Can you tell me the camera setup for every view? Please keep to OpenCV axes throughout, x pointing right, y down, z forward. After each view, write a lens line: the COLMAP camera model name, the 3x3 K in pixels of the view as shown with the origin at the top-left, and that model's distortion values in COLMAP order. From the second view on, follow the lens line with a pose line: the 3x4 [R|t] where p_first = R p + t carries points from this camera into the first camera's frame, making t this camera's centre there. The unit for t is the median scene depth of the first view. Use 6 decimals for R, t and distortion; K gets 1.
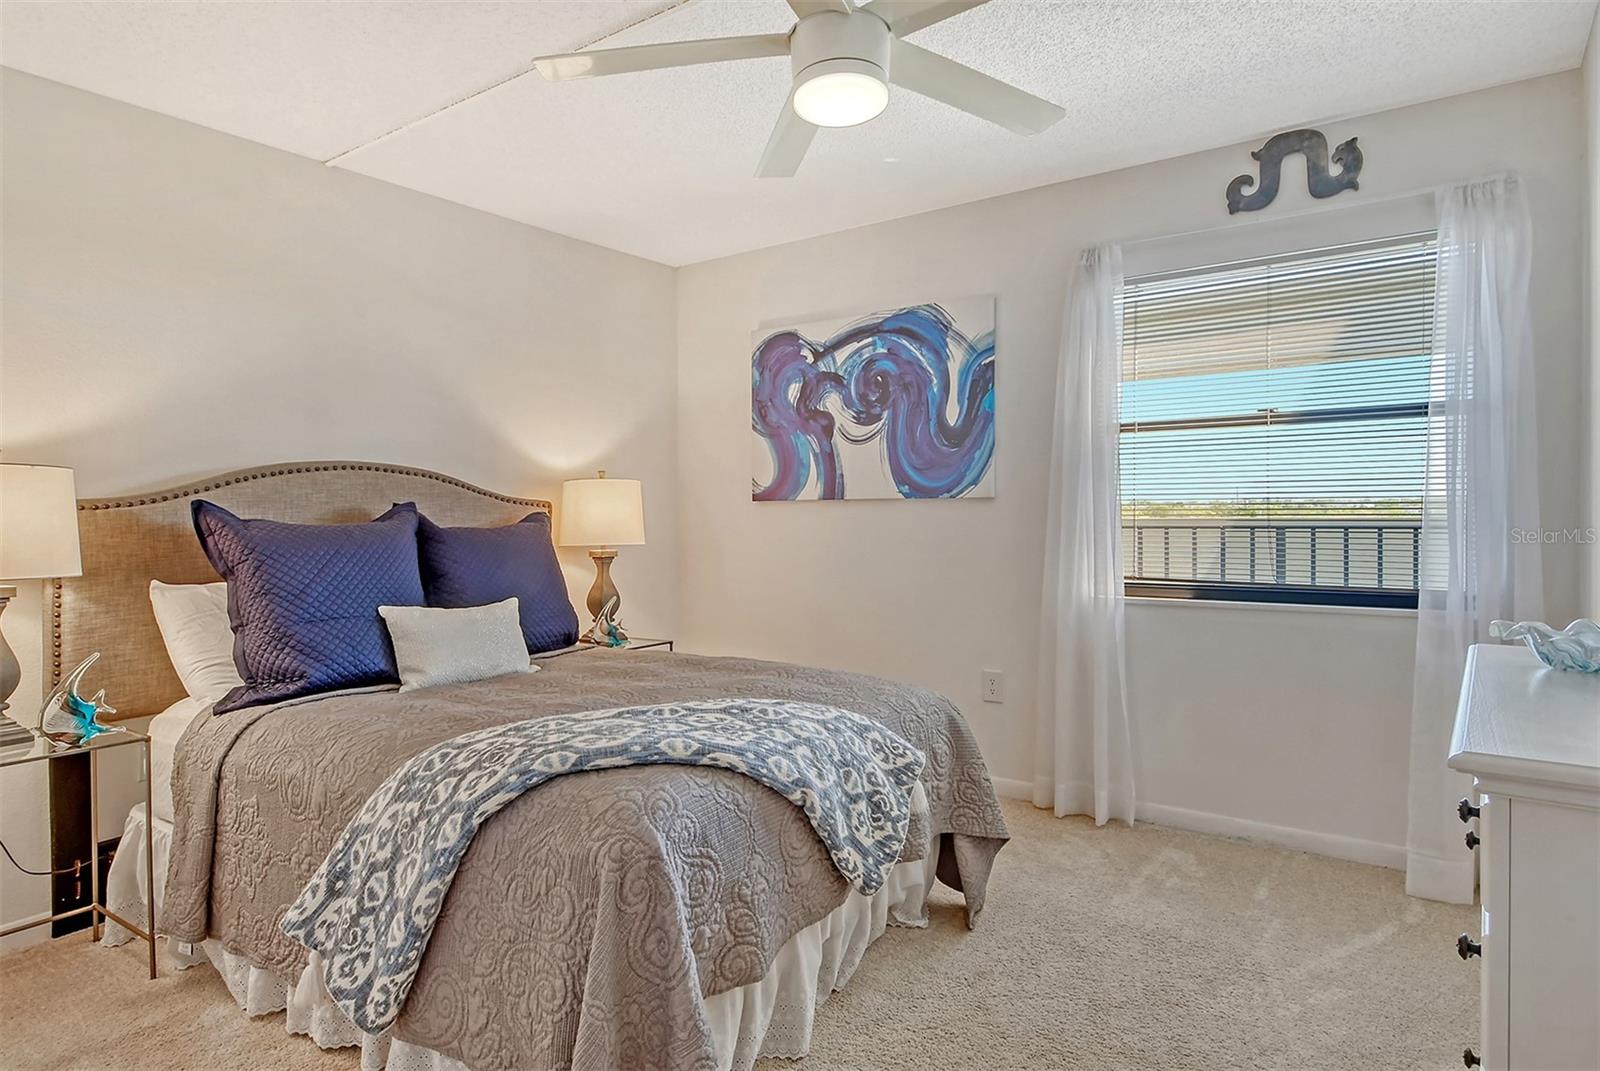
lens RADIAL K [[921.9, 0, 801.3], [0, 921.9, 499.2], [0, 0, 1]] dist [0.026698, -0.005665]
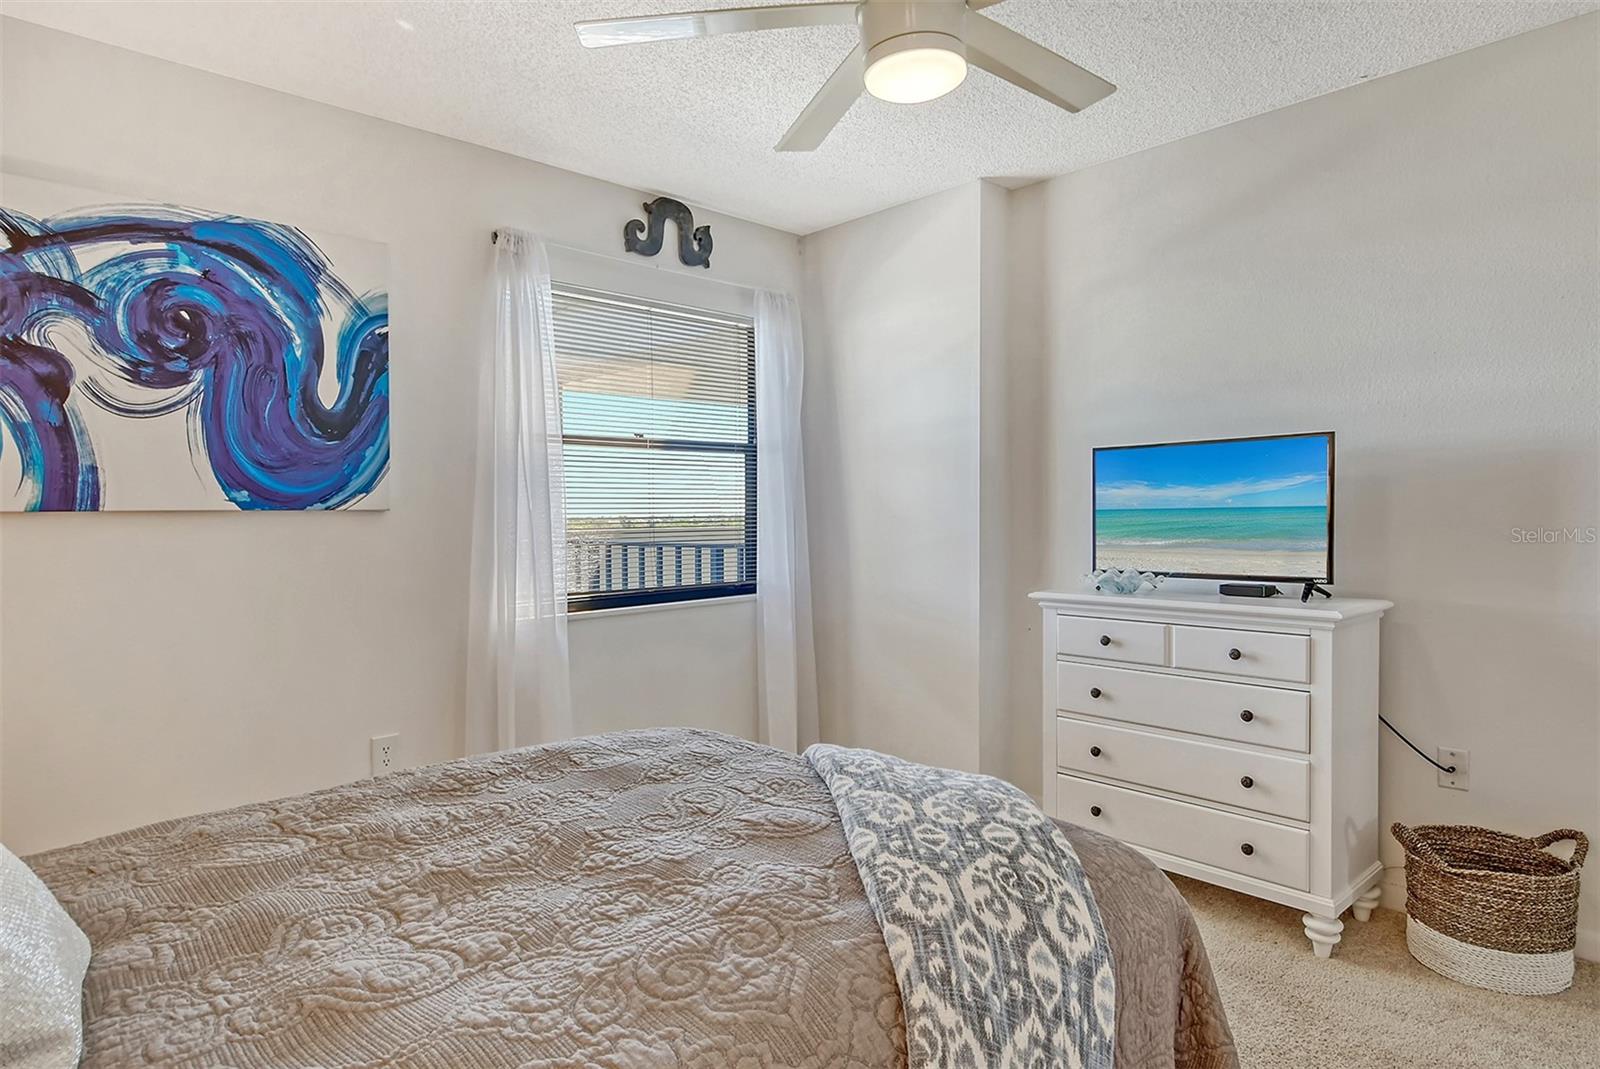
lens RADIAL K [[921.9, 0, 838.2], [0, 921.9, 525.5], [0, 0, 1]] dist [0.026698, -0.005665]
pose [[0.168081, -0.003737, 0.985766, -0.480875], [0.003758, 0.999988, 0.003150, 0.009822], [-0.985766, 0.003175, 0.168093, 0.490911]]
